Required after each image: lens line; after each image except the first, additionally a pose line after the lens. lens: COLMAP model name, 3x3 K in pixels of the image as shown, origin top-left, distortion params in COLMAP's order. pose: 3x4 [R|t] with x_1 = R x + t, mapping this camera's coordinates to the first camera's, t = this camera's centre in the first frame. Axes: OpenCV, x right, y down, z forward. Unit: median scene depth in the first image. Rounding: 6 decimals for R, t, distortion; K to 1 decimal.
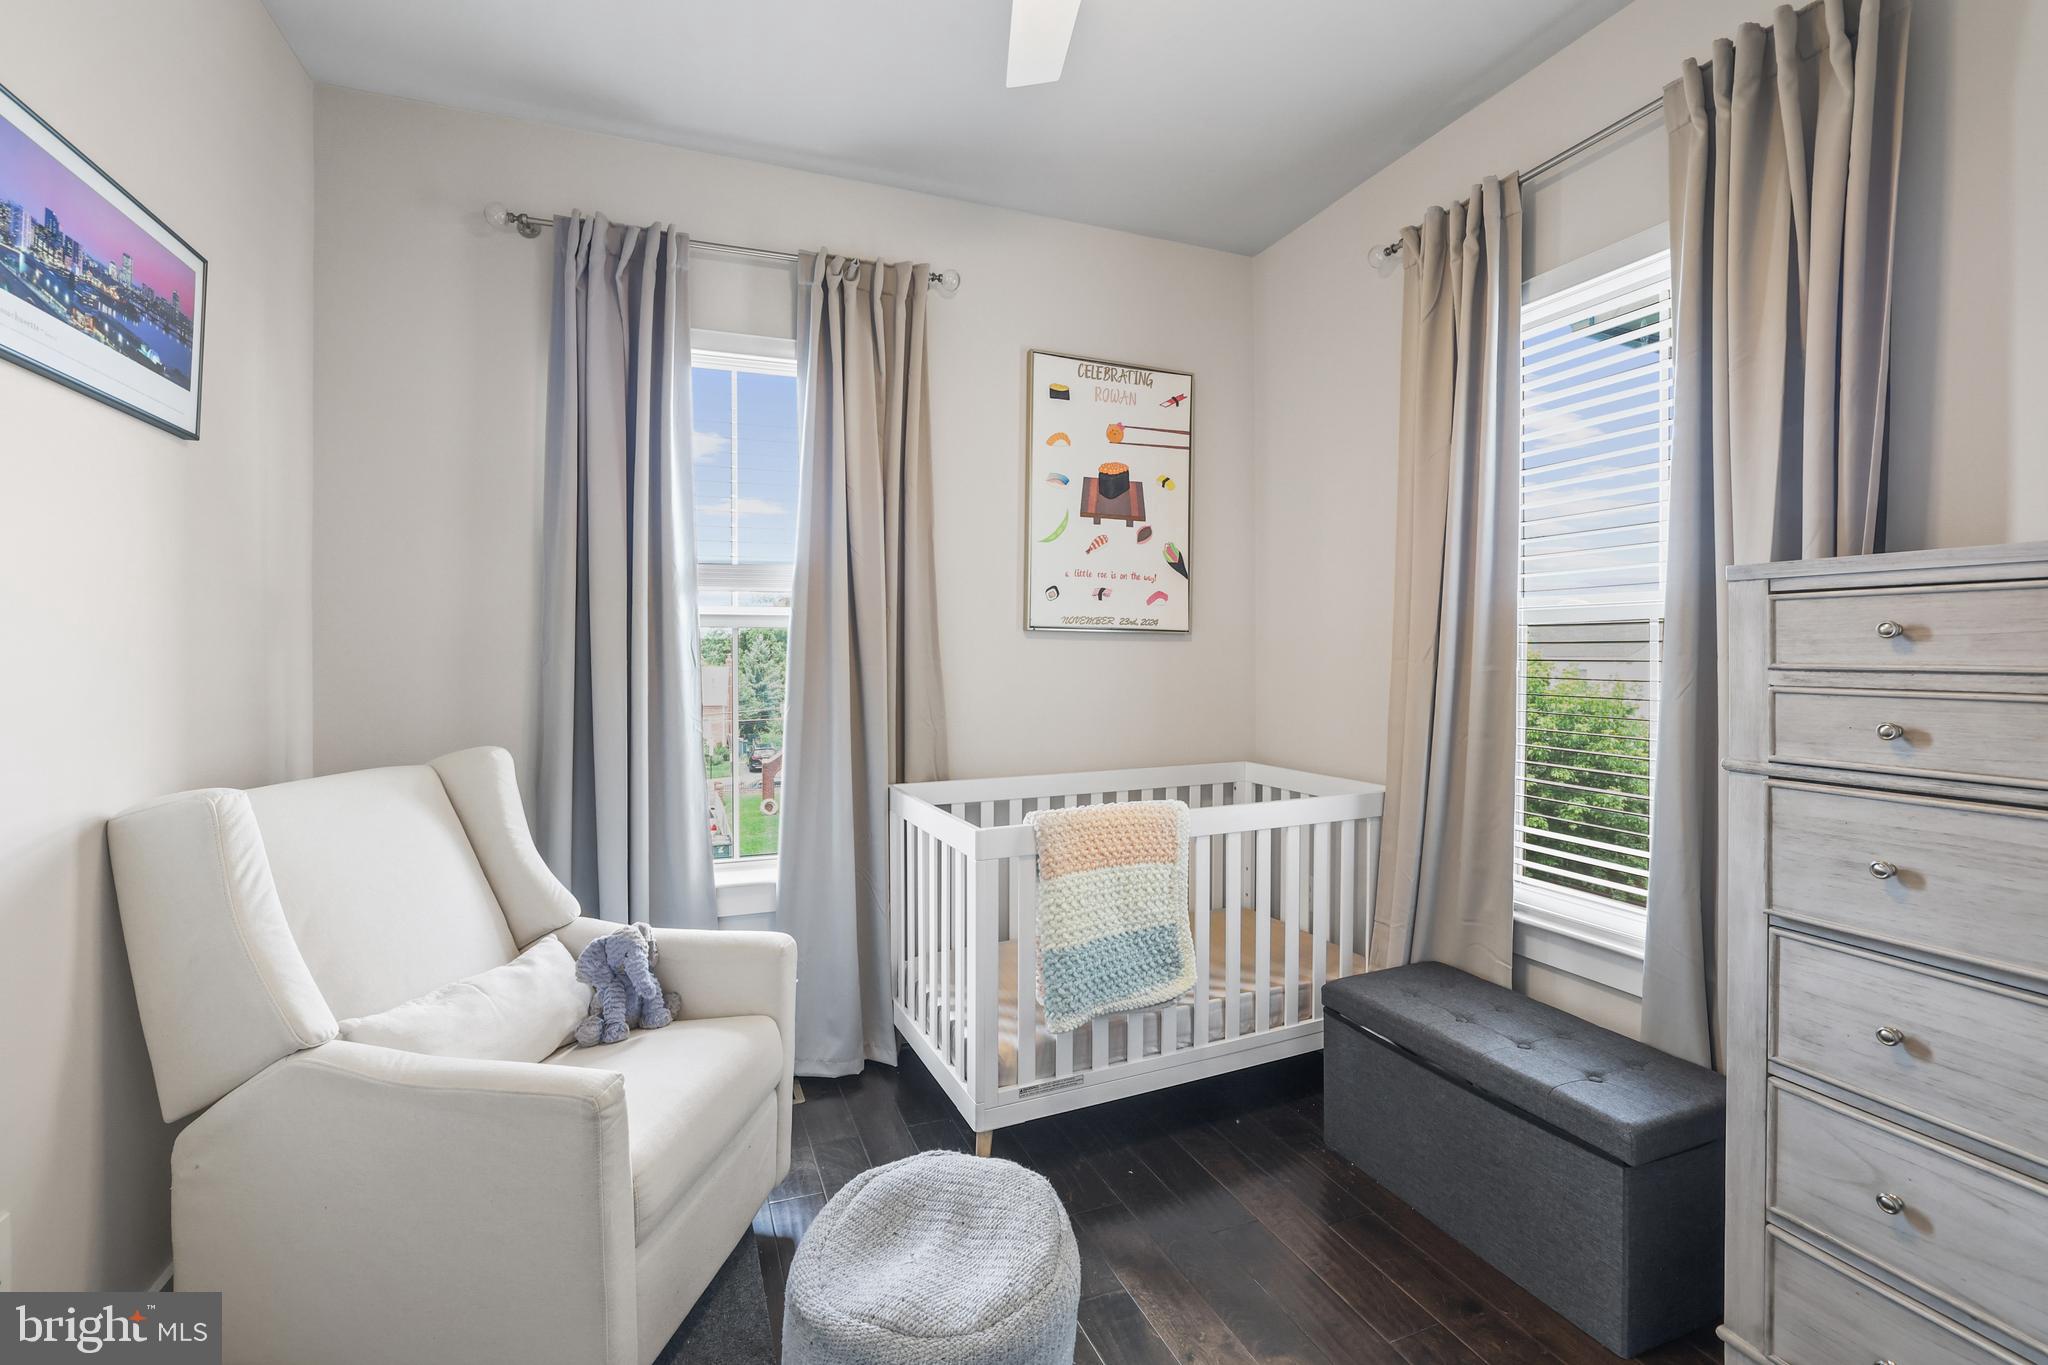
lens RADIAL K [[887.9, 0, 1016.6], [0, 887.9, 656.2], [0, 0, 1]] dist [-0.047026, 0.016355]
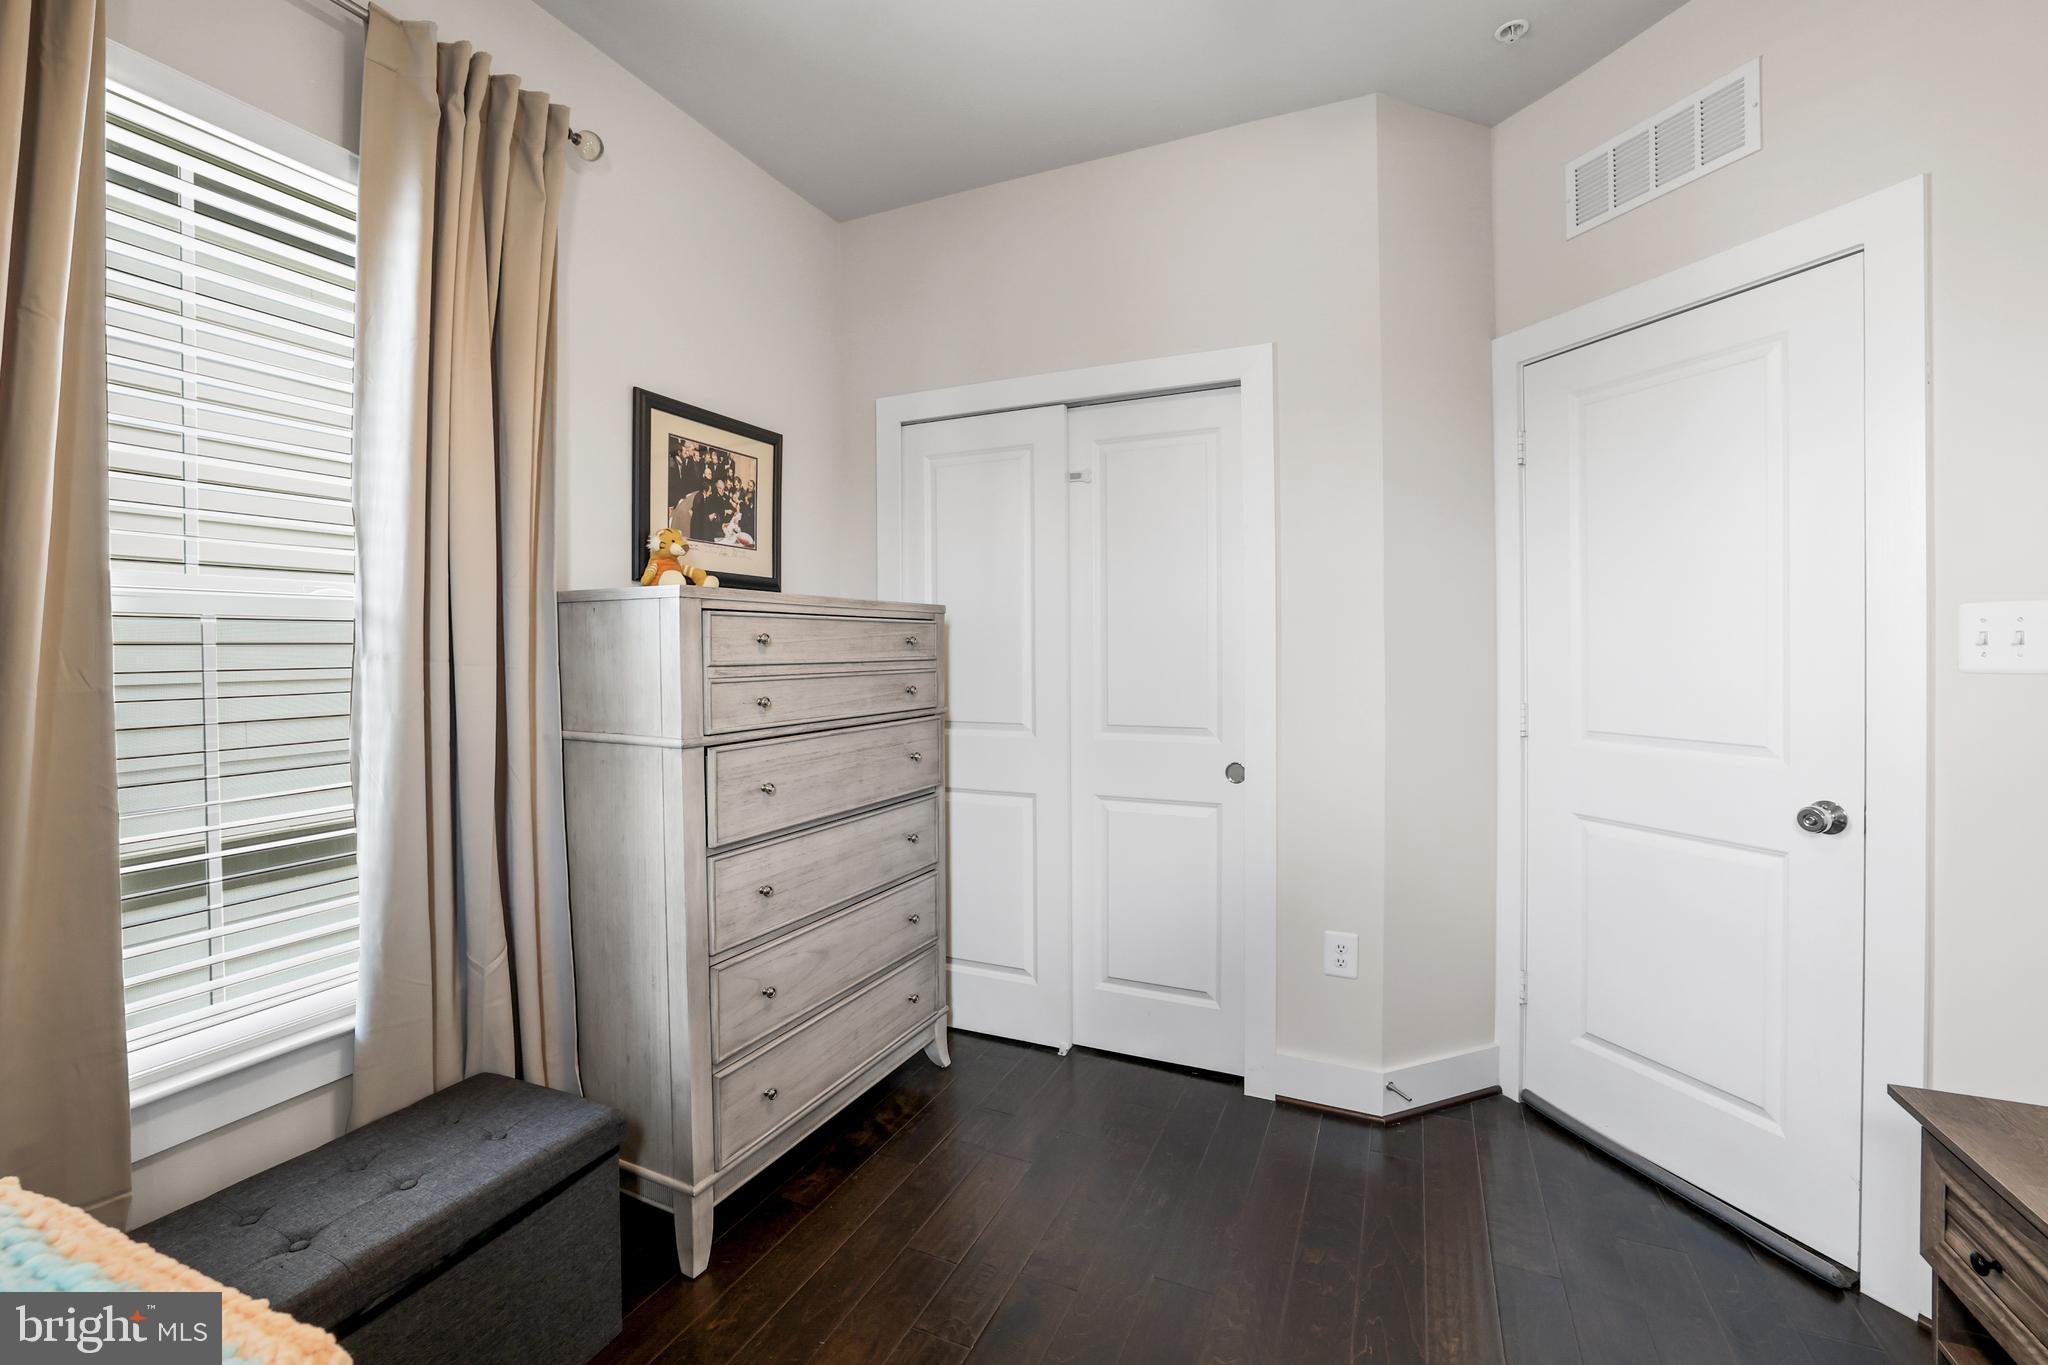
lens RADIAL K [[887.9, 0, 1016.6], [0, 887.9, 656.2], [0, 0, 1]] dist [-0.047026, 0.016355]
pose [[-0.696046, -0.001283, 0.717996, -0.227981], [0.012336, 0.999829, 0.013746, -0.007053], [-0.717891, 0.018425, -0.695912, 0.821380]]
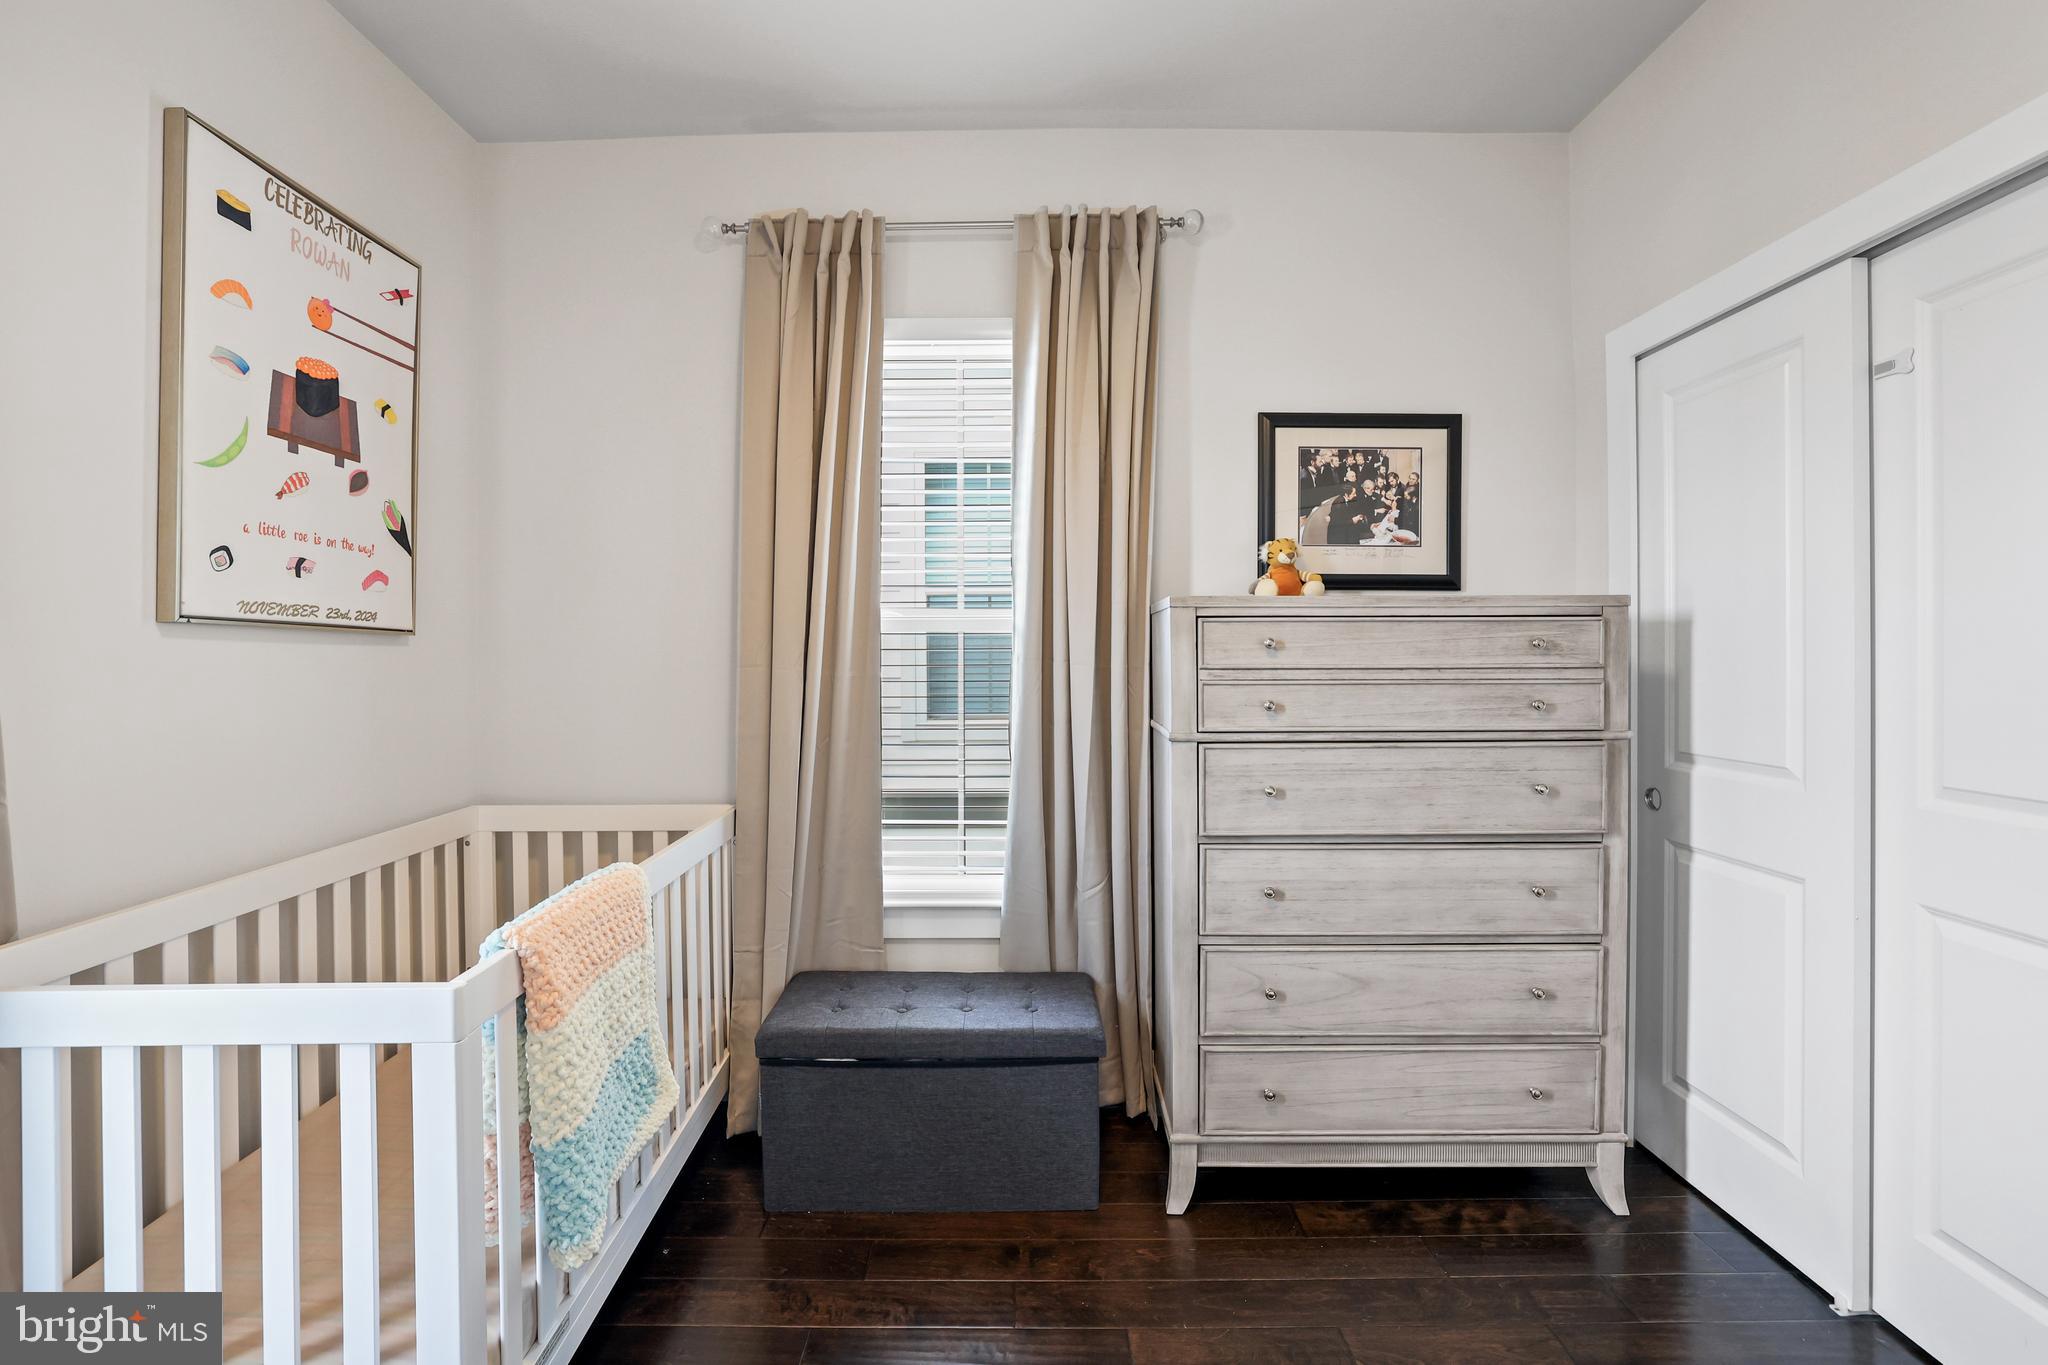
lens RADIAL K [[887.9, 0, 1016.6], [0, 887.9, 656.2], [0, 0, 1]] dist [-0.047026, 0.016355]
pose [[0.372894, -0.001237, 0.927873, -0.325633], [0.008996, 0.999957, -0.002282, -0.003034], [-0.927831, 0.009198, 0.372889, 0.371211]]
